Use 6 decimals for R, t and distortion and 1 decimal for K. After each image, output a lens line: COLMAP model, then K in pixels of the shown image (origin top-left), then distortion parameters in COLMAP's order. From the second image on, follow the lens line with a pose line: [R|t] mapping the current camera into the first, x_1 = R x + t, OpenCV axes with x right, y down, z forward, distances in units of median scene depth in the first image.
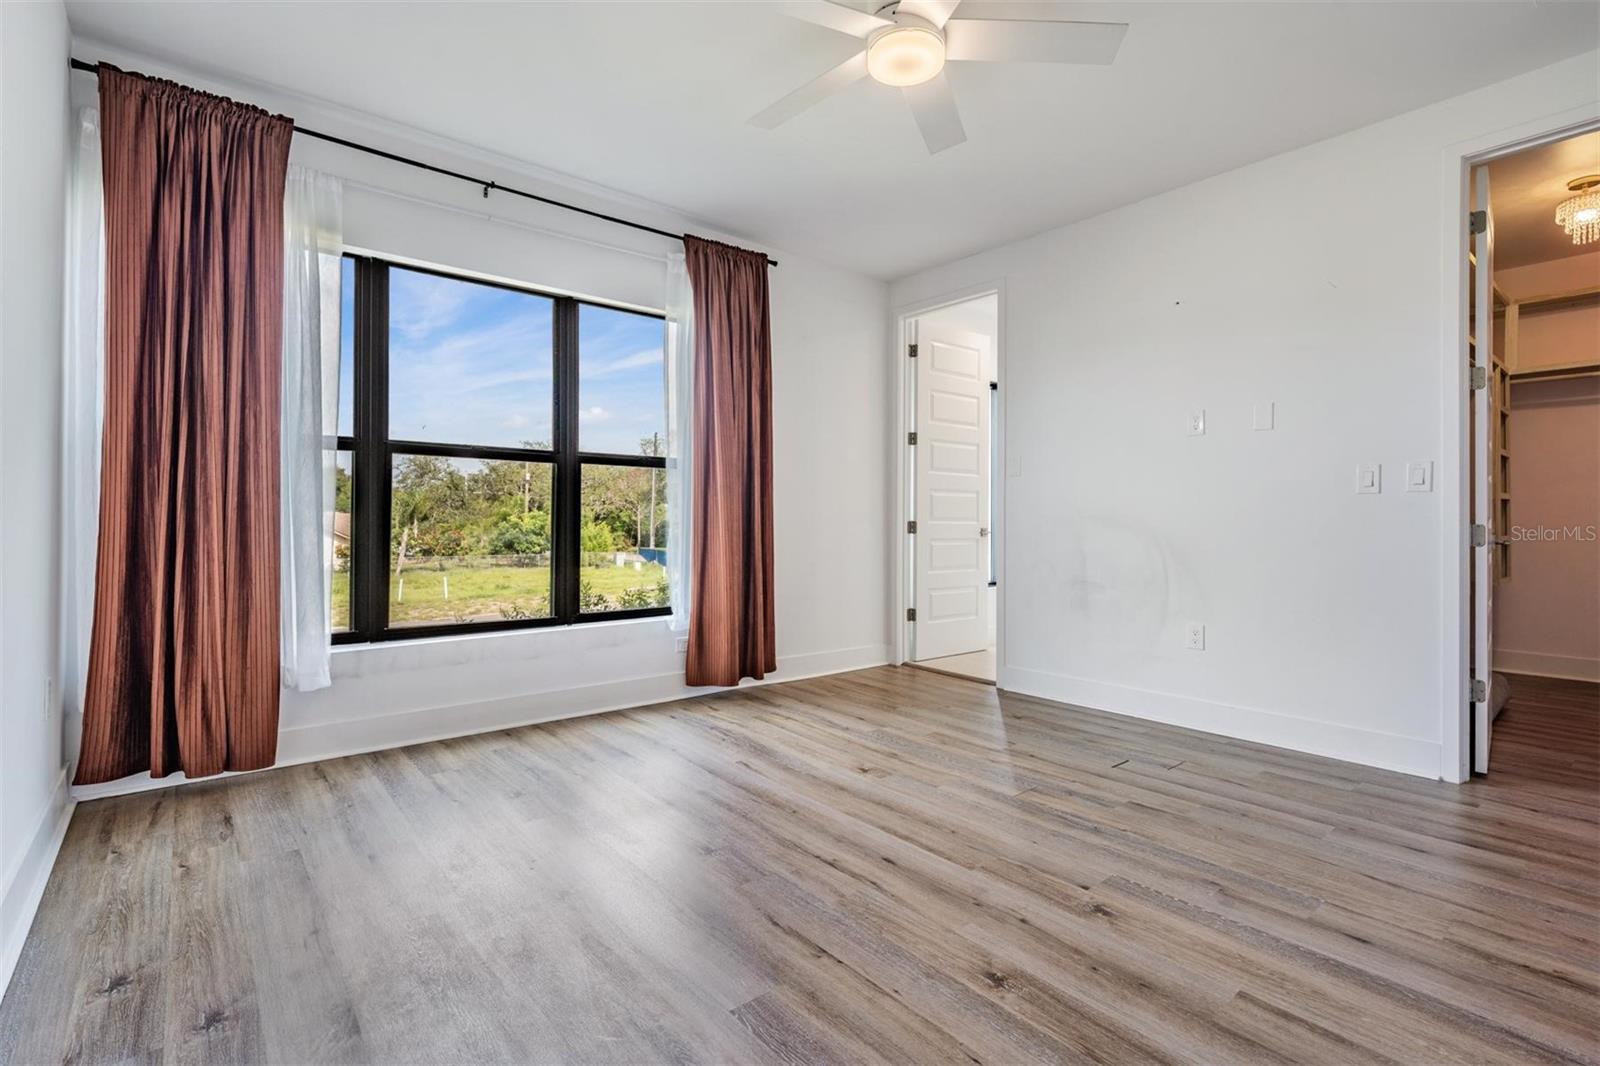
lens RADIAL K [[735.0, 0, 792.7], [0, 735.0, 515.0], [0, 0, 1]] dist [0.000572, -0.000459]
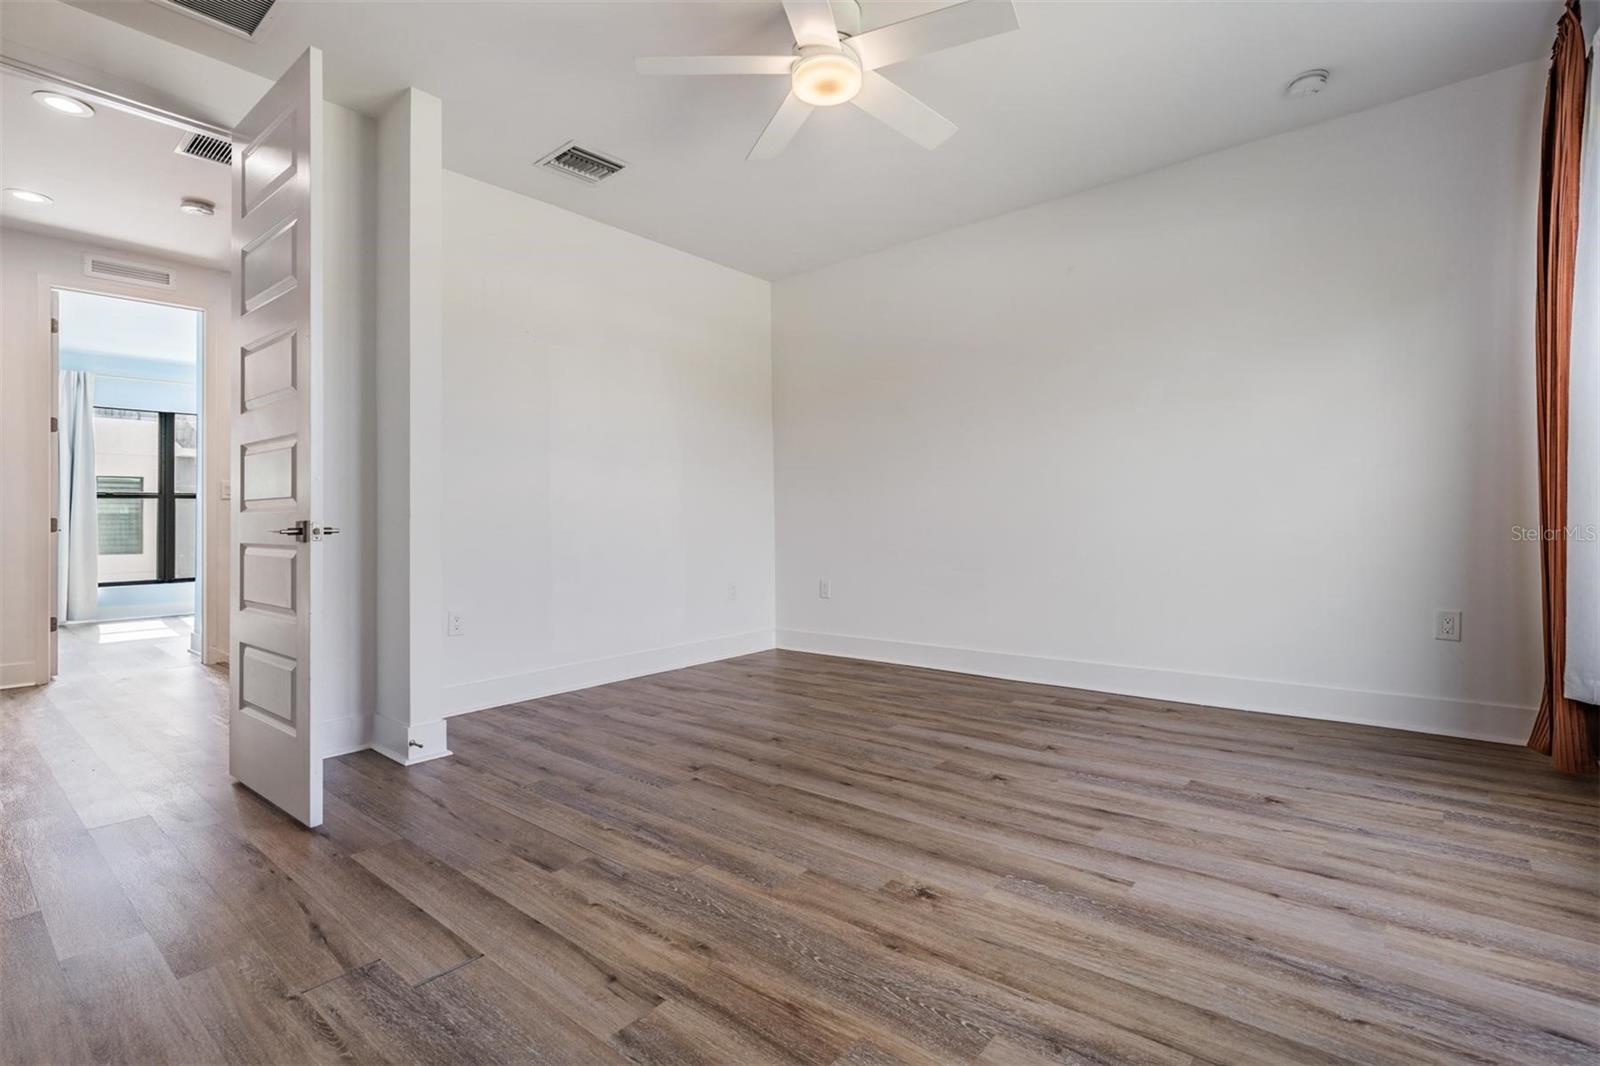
lens RADIAL K [[735.0, 0, 792.7], [0, 735.0, 515.0], [0, 0, 1]] dist [0.000572, -0.000459]
pose [[-0.983713, 0.008447, -0.179548, 0.366068], [0.011652, 0.999791, -0.016803, 0.047886], [0.179369, -0.018621, -0.983606, 1.857966]]
